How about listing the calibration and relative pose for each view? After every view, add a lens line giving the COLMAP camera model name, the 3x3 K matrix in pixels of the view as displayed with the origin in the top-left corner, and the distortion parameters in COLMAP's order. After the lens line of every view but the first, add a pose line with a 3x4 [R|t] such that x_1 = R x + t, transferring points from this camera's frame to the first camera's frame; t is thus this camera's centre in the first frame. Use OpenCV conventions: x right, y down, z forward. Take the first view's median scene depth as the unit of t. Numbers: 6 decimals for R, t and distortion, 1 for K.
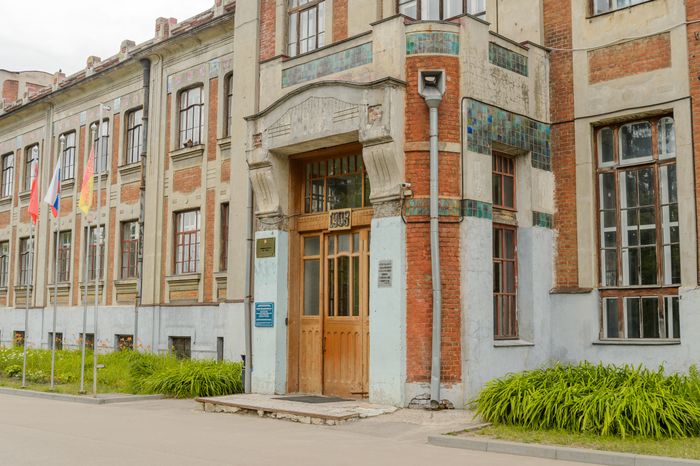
lens RADIAL K [[824.6, 0, 350.0], [0, 824.6, 233.0], [0, 0, 1]] dist [-0.023419, -0.026940]
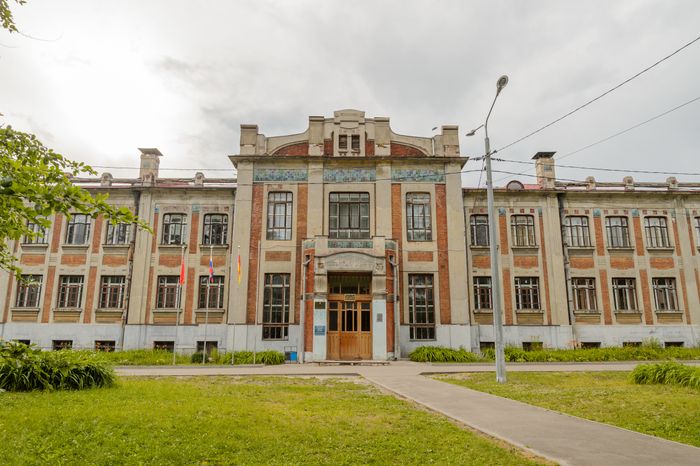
lens RADIAL K [[485.7, 0, 350.0], [0, 485.7, 233.0], [0, 0, 1]] dist [-0.005985, -0.001140]
pose [[0.699563, 0.152915, 0.698018, -1.133711], [-0.078828, 0.987387, -0.137305, -0.005855], [-0.710210, 0.041030, 0.702793, -0.196867]]
